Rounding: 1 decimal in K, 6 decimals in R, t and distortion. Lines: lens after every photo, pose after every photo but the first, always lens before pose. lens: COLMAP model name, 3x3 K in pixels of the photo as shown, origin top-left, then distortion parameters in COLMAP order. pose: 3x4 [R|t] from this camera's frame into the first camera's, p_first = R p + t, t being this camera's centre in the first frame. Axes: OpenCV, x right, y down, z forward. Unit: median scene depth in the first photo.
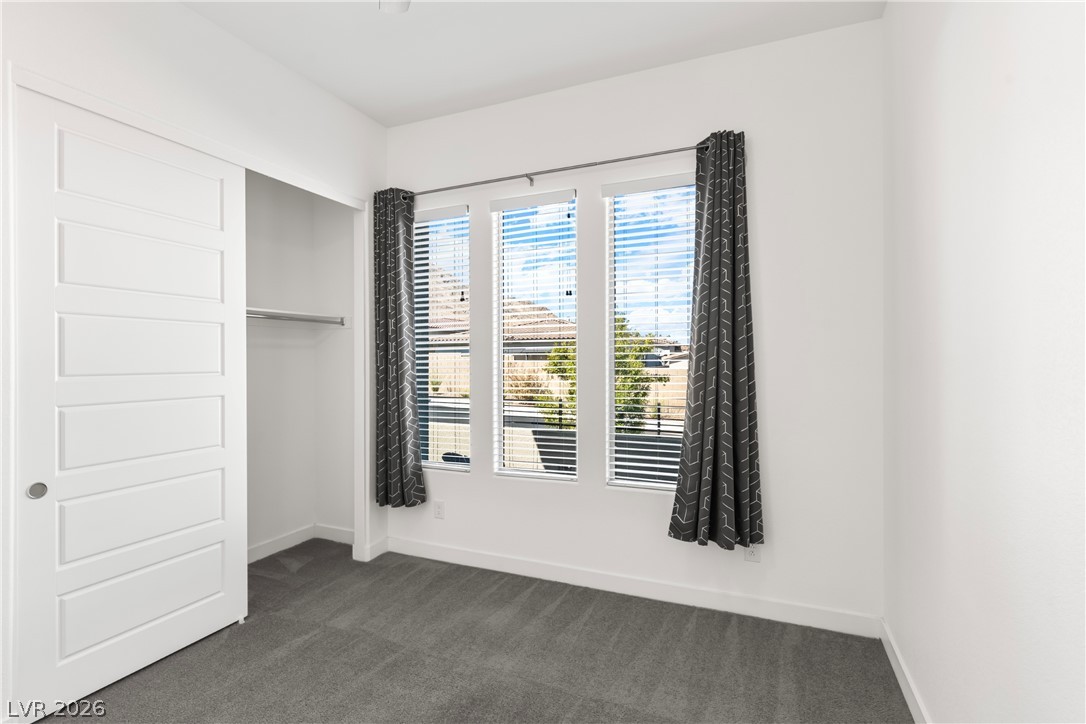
lens RADIAL K [[514.9, 0, 540.0], [0, 514.9, 357.0], [0, 0, 1]] dist [-0.000795, -0.000761]
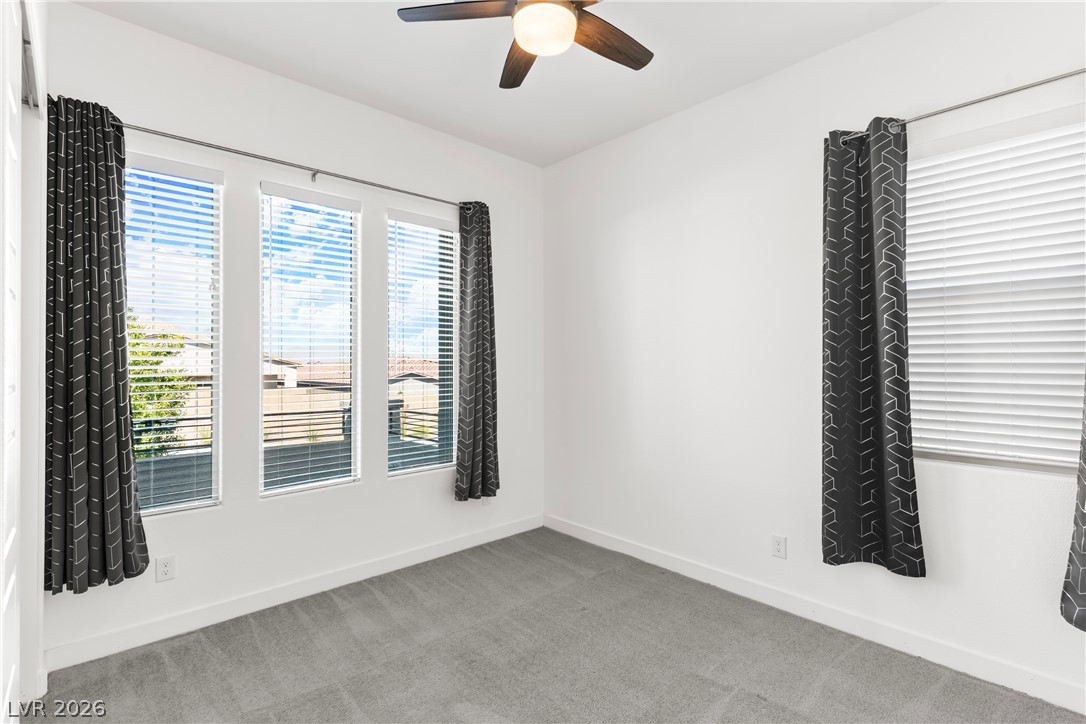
lens RADIAL K [[514.9, 0, 537.8], [0, 514.9, 365.0], [0, 0, 1]] dist [-0.000795, -0.000761]
pose [[0.408757, 0.002404, 0.912640, -0.822731], [0.000187, 0.999996, -0.002718, 0.009228], [-0.912643, 0.001282, 0.408755, 0.271351]]
